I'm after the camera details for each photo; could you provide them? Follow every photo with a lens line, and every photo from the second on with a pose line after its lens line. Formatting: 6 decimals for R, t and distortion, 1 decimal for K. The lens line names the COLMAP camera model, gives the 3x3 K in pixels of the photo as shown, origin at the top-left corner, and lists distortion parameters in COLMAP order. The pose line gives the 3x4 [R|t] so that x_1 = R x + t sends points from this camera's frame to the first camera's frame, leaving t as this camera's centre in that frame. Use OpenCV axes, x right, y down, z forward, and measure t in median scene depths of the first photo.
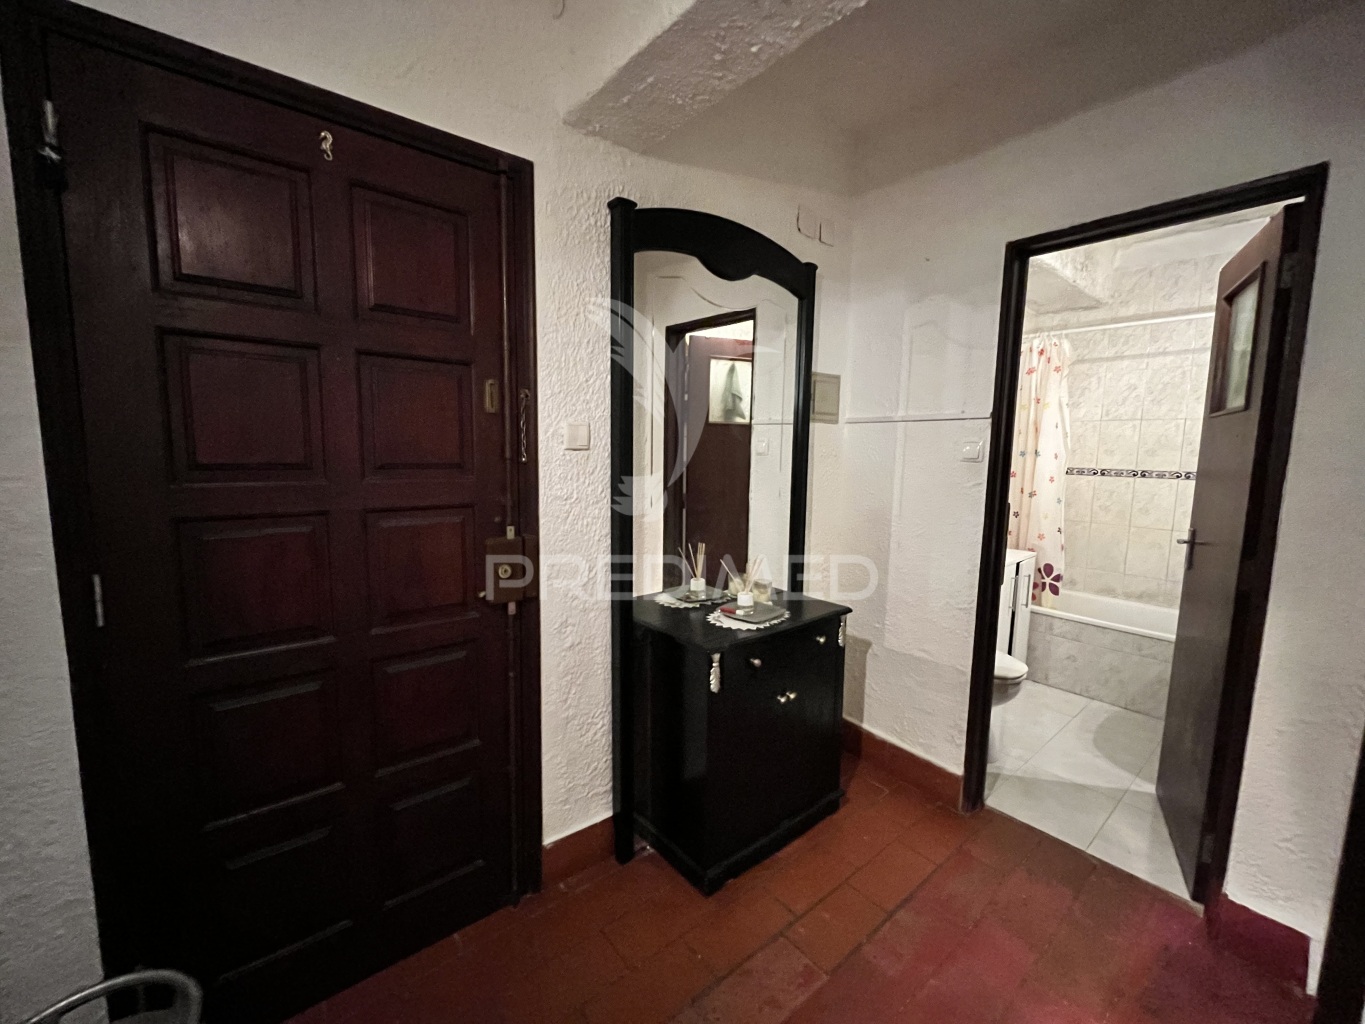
lens RADIAL K [[554.3, 0, 676.7], [0, 554.3, 511.0], [0, 0, 1]] dist [-0.003804, -0.000372]
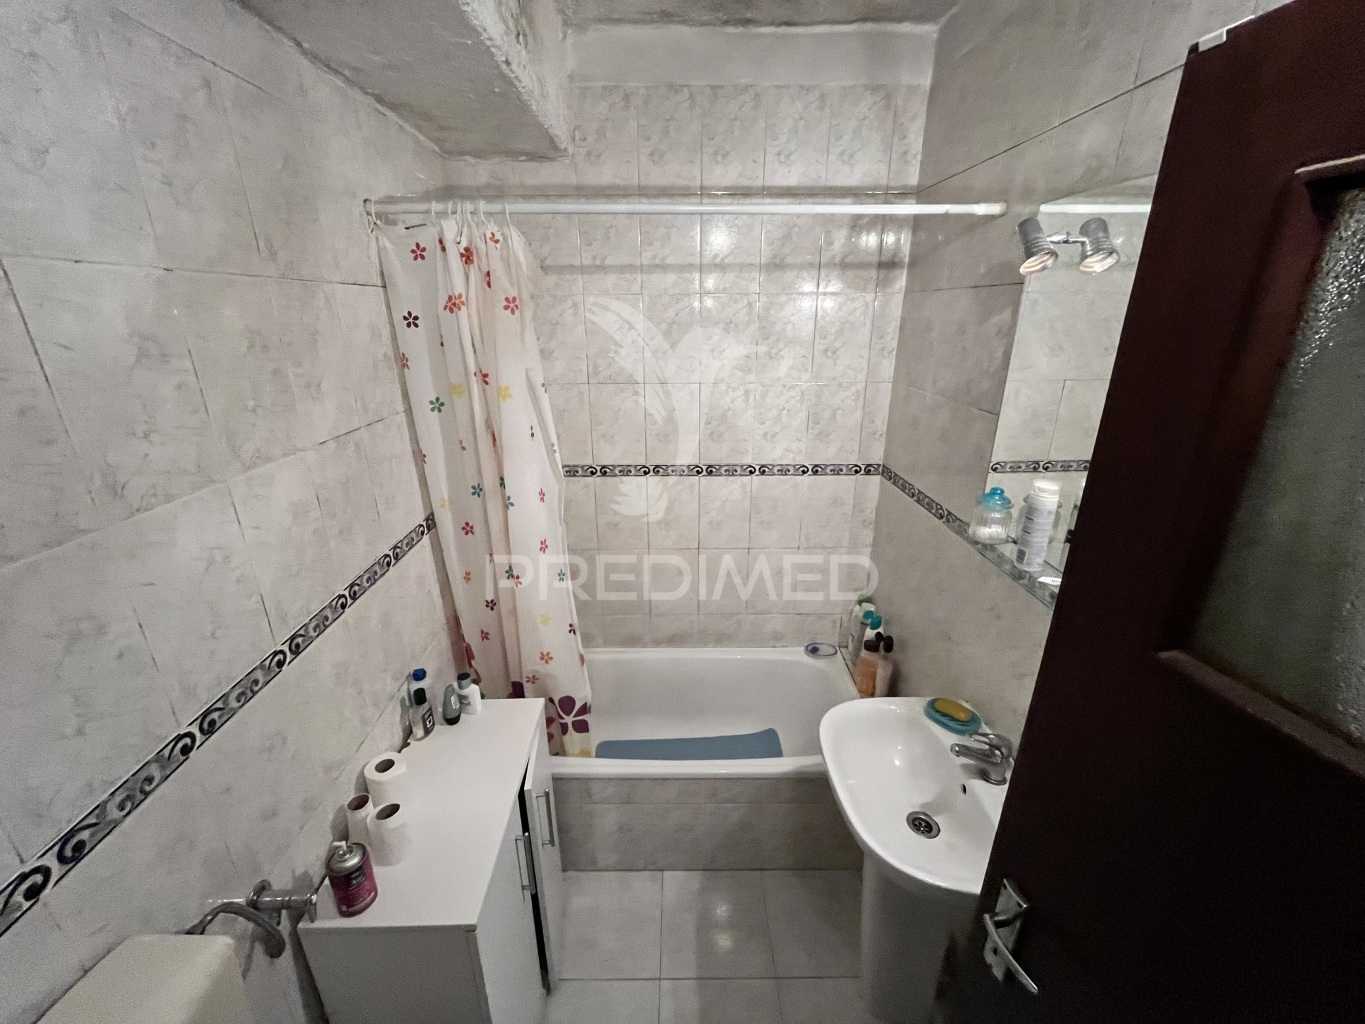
lens RADIAL K [[554.3, 0, 679.7], [0, 554.3, 513.9], [0, 0, 1]] dist [-0.003804, -0.000372]
pose [[0.629743, -0.282986, 0.723425, 0.404215], [0.105265, 0.953781, 0.281462, -0.200734], [-0.769639, -0.101097, 0.630425, 0.596649]]
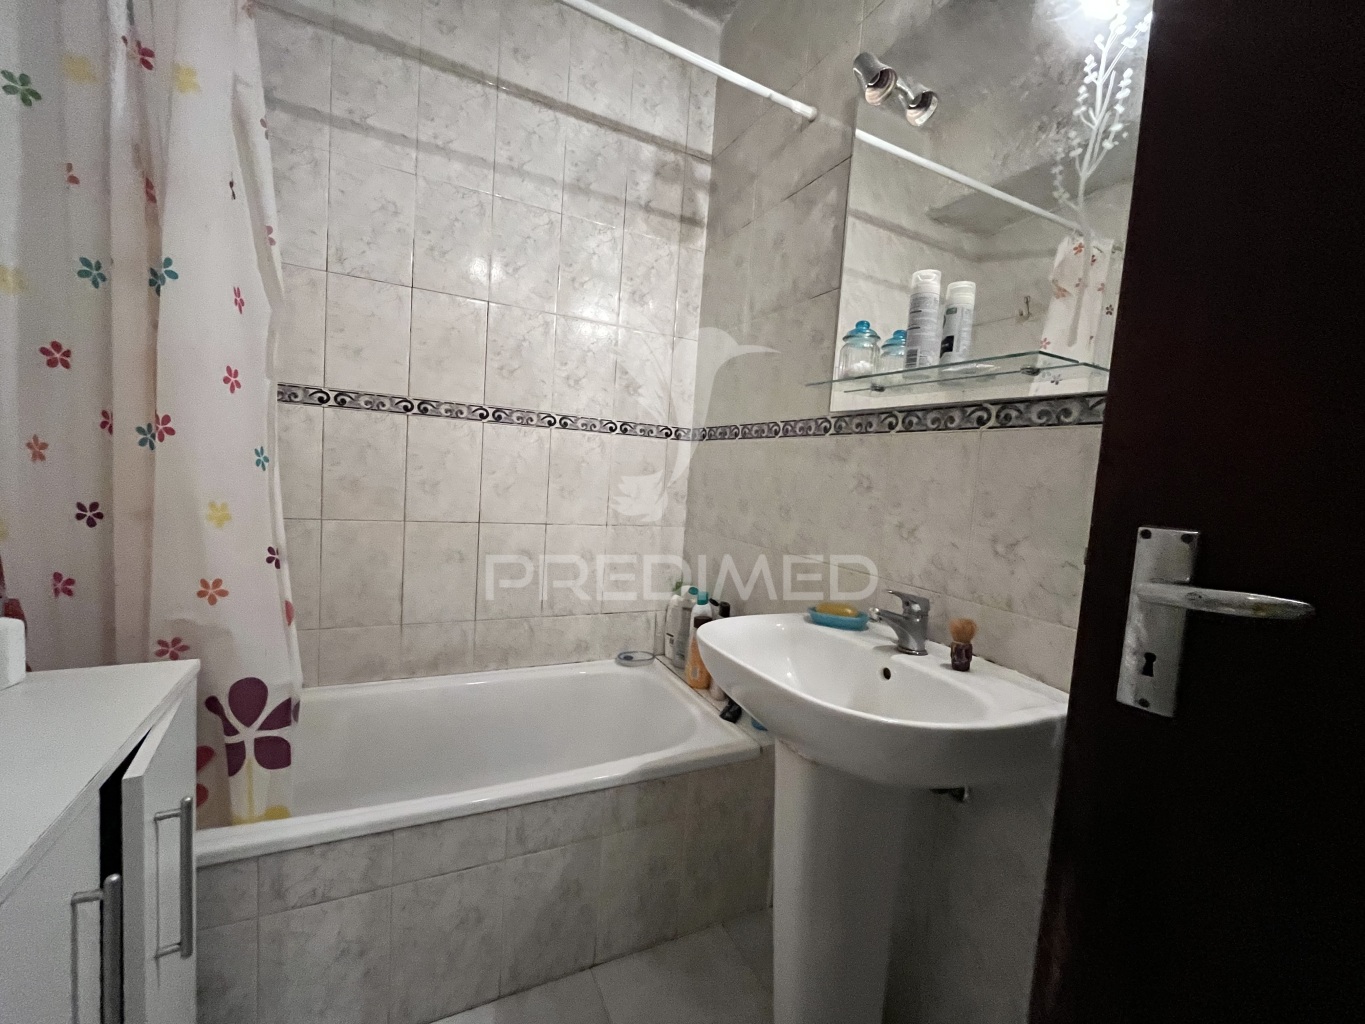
lens RADIAL K [[554.3, 0, 682.6], [0, 554.3, 510.9], [0, 0, 1]] dist [-0.003804, -0.000372]
pose [[0.225402, -0.069310, 0.971797, 0.446061], [0.050539, 0.996955, 0.059382, 0.003959], [-0.972954, 0.035729, 0.228218, 0.704709]]
